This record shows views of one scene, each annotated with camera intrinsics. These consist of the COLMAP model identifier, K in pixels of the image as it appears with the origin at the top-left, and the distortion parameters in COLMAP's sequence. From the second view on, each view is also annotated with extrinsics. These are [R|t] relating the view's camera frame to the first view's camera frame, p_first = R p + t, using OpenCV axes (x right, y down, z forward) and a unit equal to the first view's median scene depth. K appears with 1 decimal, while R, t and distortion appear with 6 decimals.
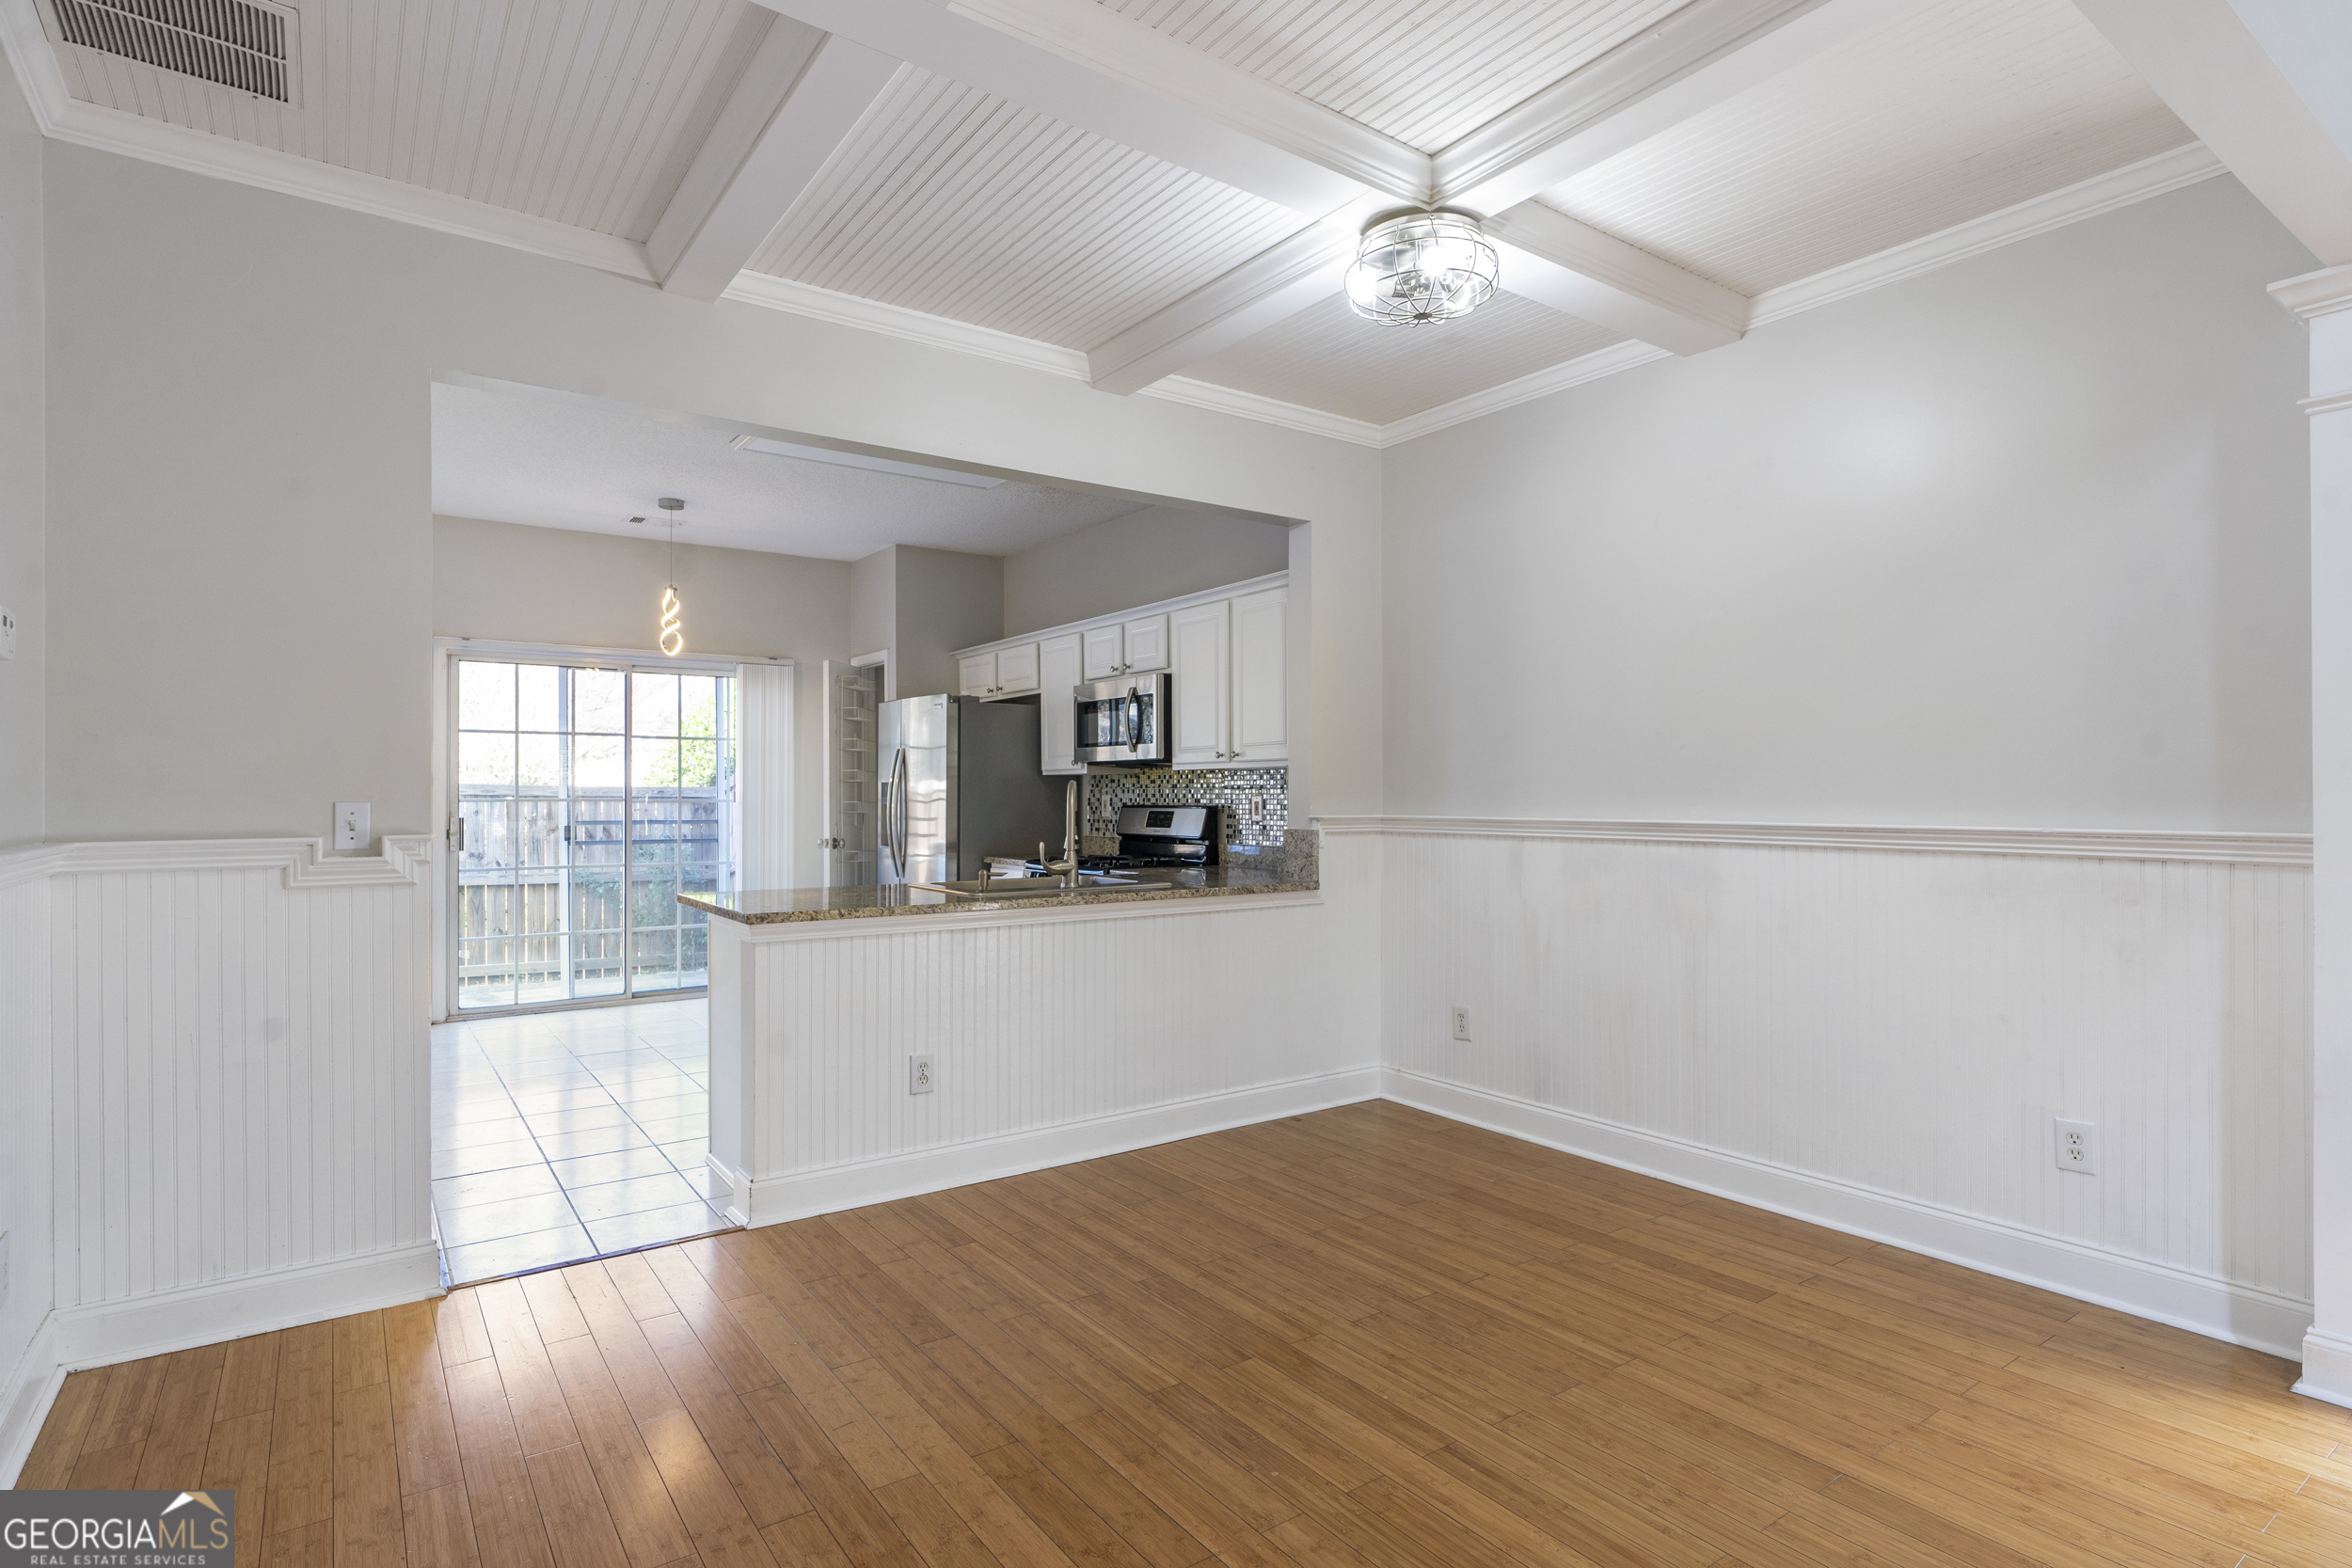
lens RADIAL K [[1181.7, 0, 1176.0], [0, 1181.7, 784.0], [0, 0, 1]] dist [-0.002037, 0.000004]
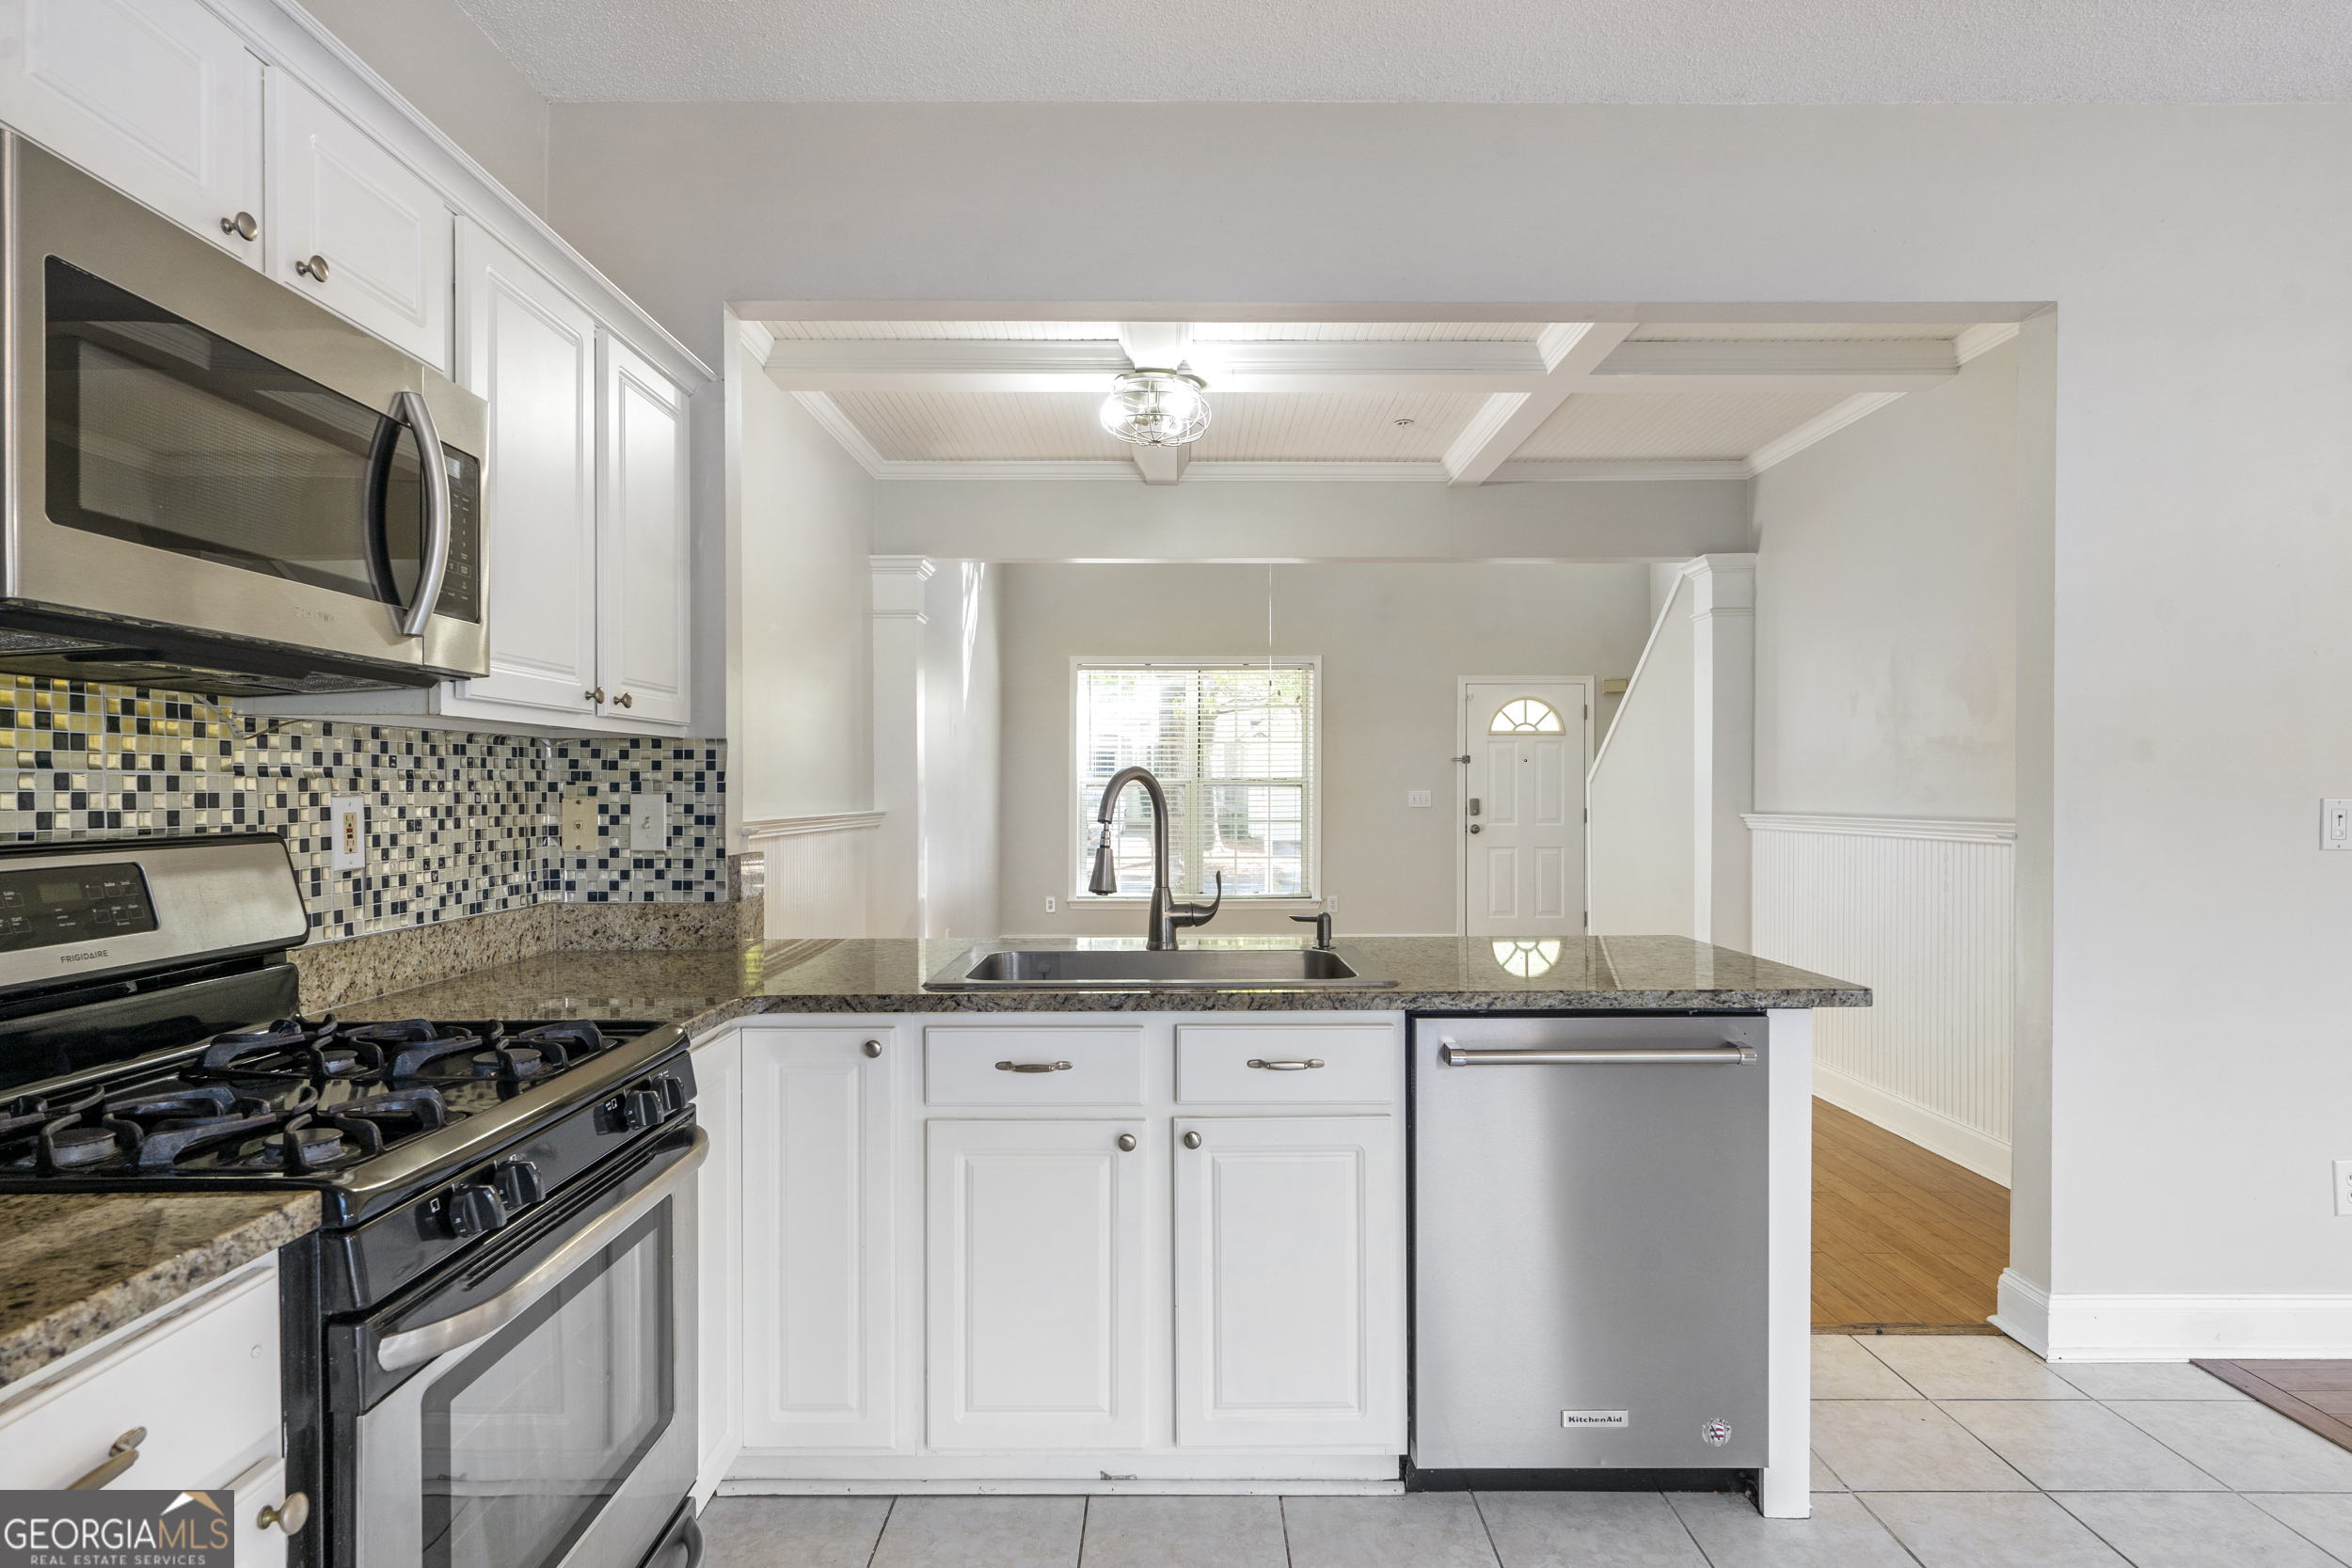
lens RADIAL K [[1254.1, 0, 1178.0], [0, 1254.1, 798.2], [0, 0, 1]] dist [0.001810, 0.001546]
pose [[-0.812436, 0.000886, 0.583050, -0.476722], [0.000406, 0.999999, -0.000954, 0.014293], [-0.583050, -0.000538, -0.812436, 1.562221]]
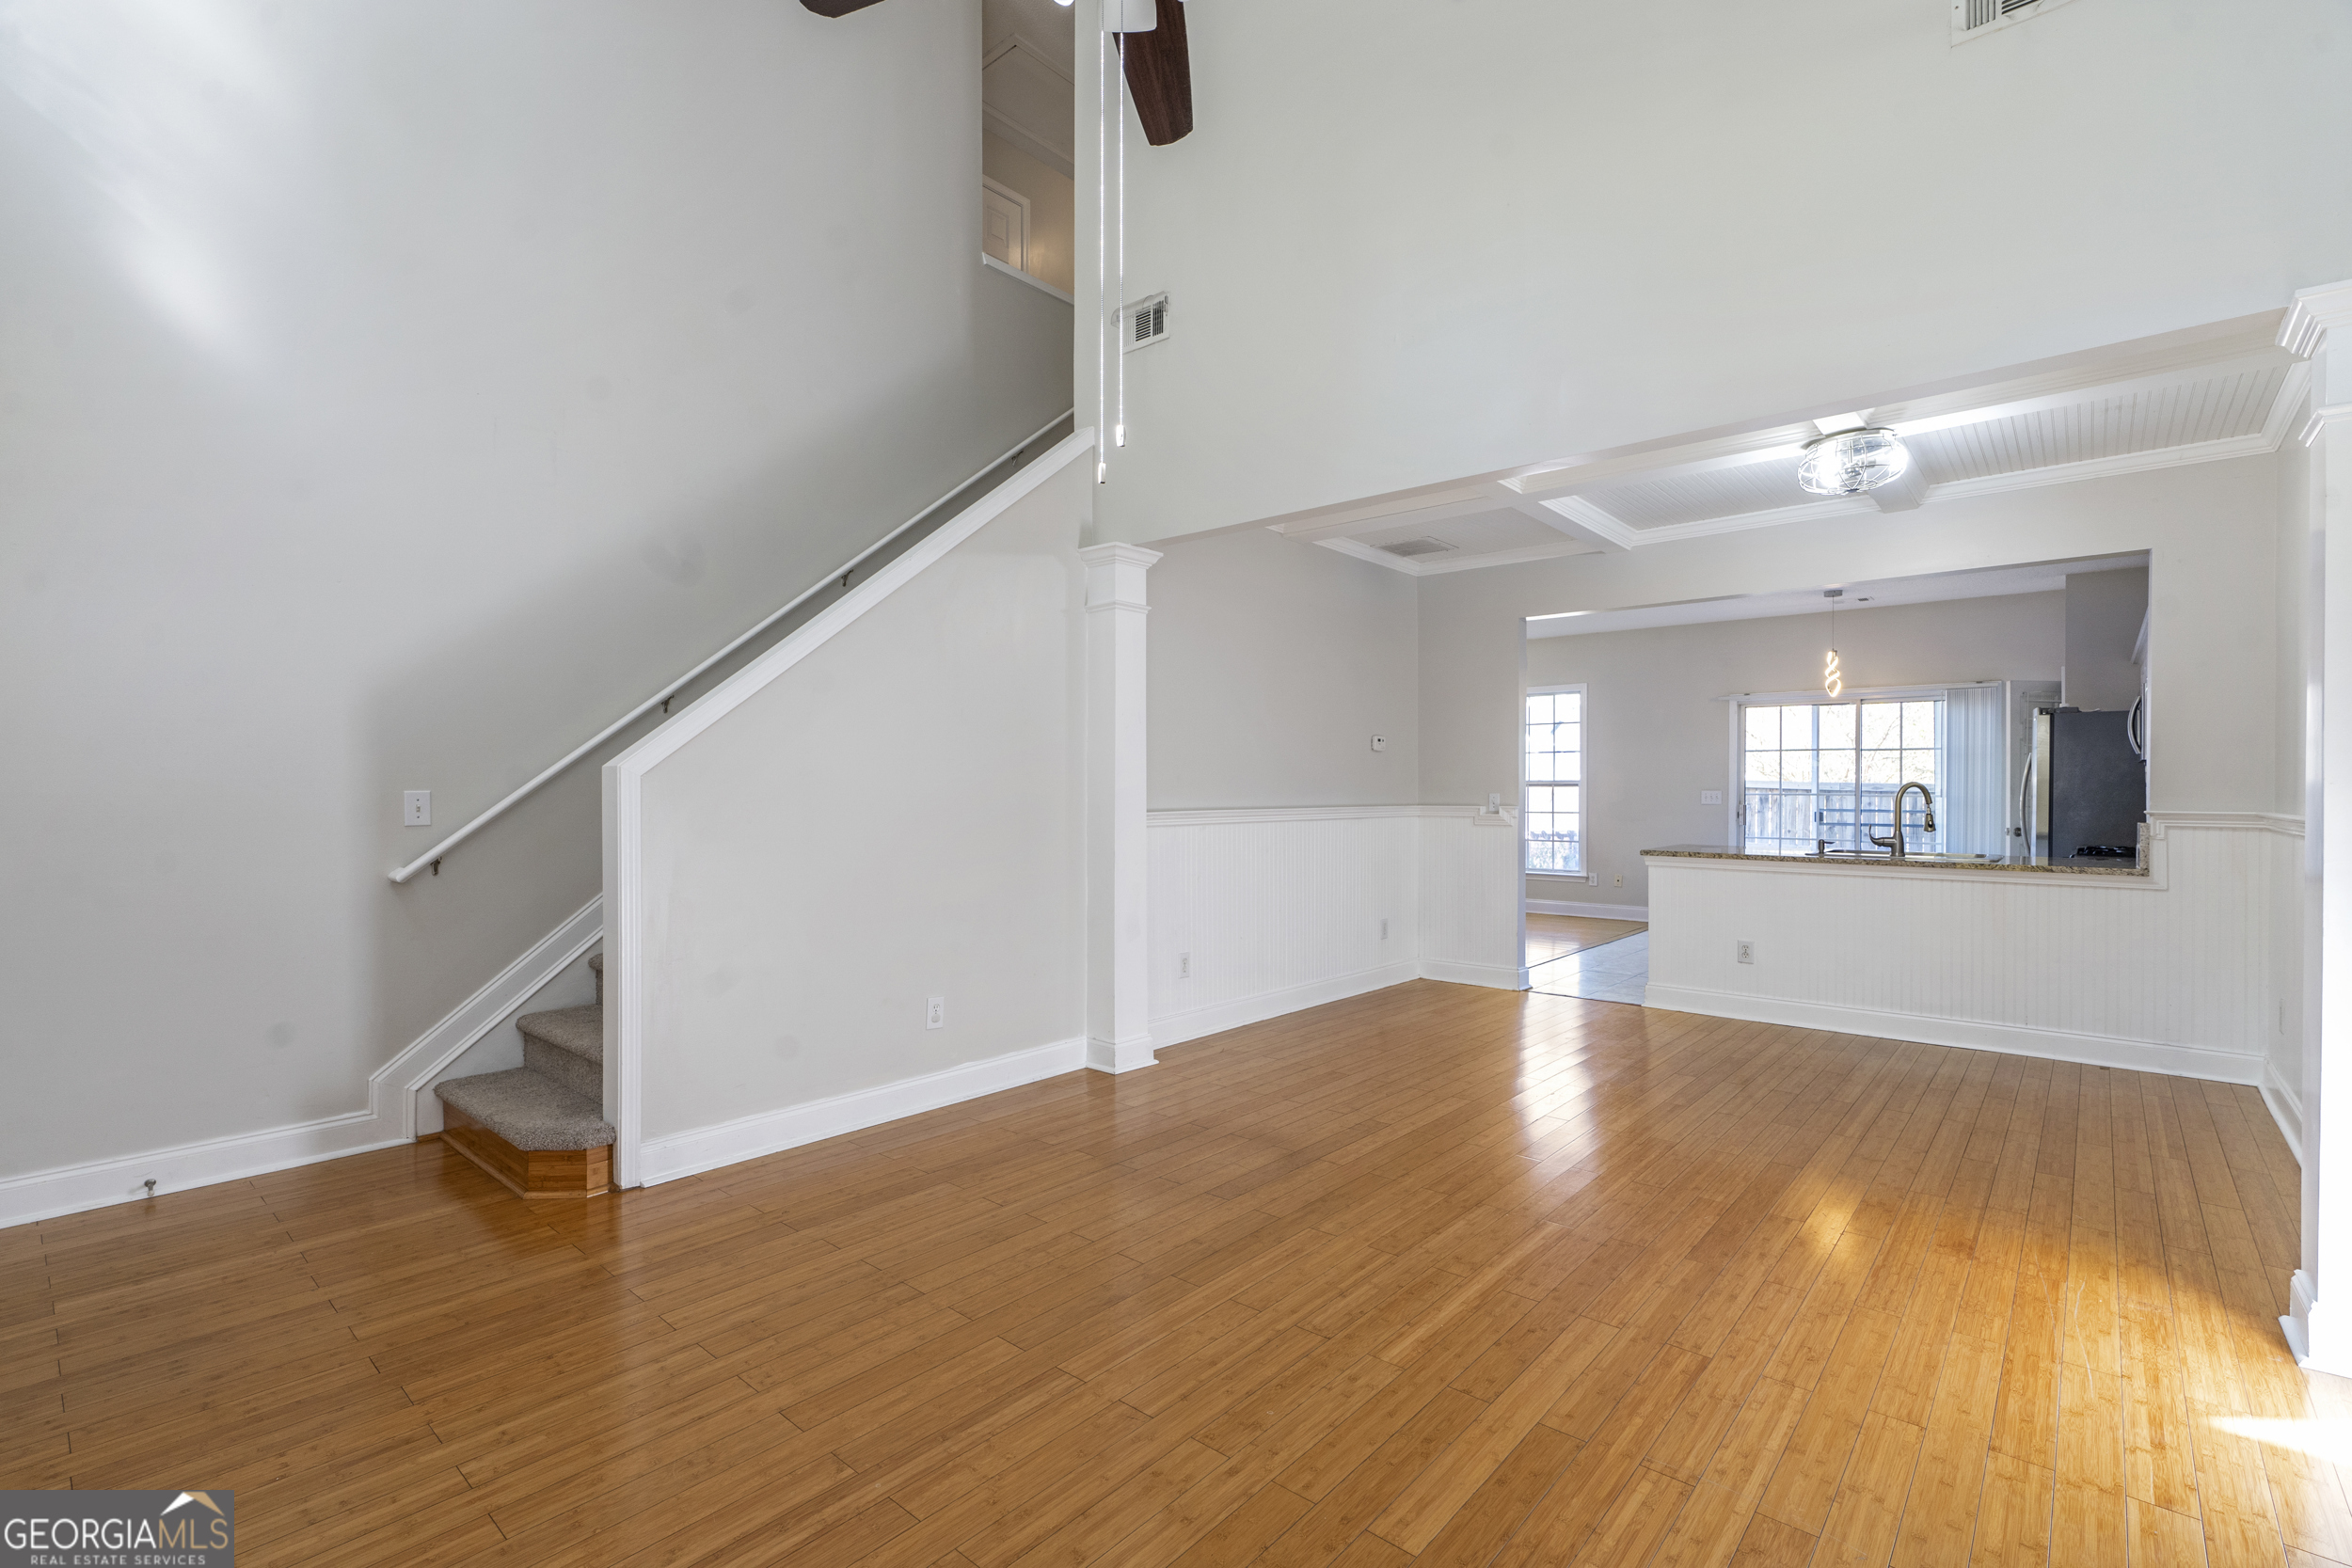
lens RADIAL K [[1067.2, 0, 1177.2], [0, 1067.2, 793.5], [0, 0, 1]] dist [-0.000731, 0.000590]
pose [[0.229534, 0.005991, -0.973282, 1.011537], [0.005008, 0.999961, 0.007336, -0.002474], [0.973288, -0.006558, 0.229494, -0.155641]]
